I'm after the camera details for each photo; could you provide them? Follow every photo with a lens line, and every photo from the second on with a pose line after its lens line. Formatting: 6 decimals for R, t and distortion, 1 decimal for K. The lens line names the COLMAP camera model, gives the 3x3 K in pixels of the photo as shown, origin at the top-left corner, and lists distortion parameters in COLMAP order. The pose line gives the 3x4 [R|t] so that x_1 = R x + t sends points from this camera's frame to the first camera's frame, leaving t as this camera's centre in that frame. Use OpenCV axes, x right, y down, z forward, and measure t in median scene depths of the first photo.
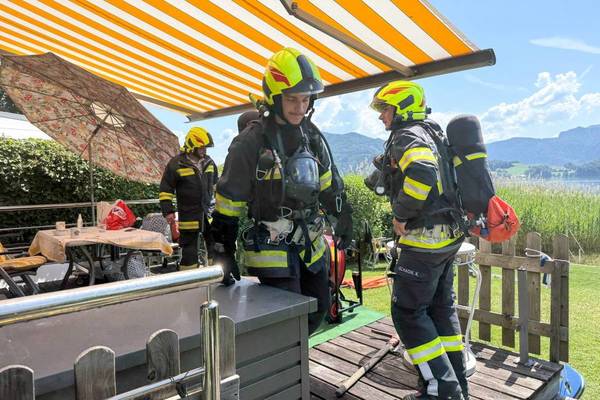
lens RADIAL K [[432.0, 0, 298.3], [0, 432.0, 209.1], [0, 0, 1]] dist [0.117126, -0.183214]
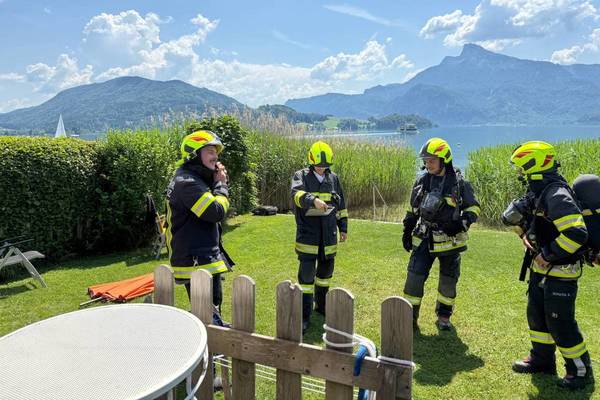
lens RADIAL K [[432.0, 0, 298.3], [0, 432.0, 209.1], [0, 0, 1]] dist [0.117126, -0.183214]
pose [[0.926300, -0.058806, 0.372169, 0.055105], [0.016780, 0.993204, 0.115171, -0.012726], [-0.376412, -0.100438, 0.920992, 0.100684]]
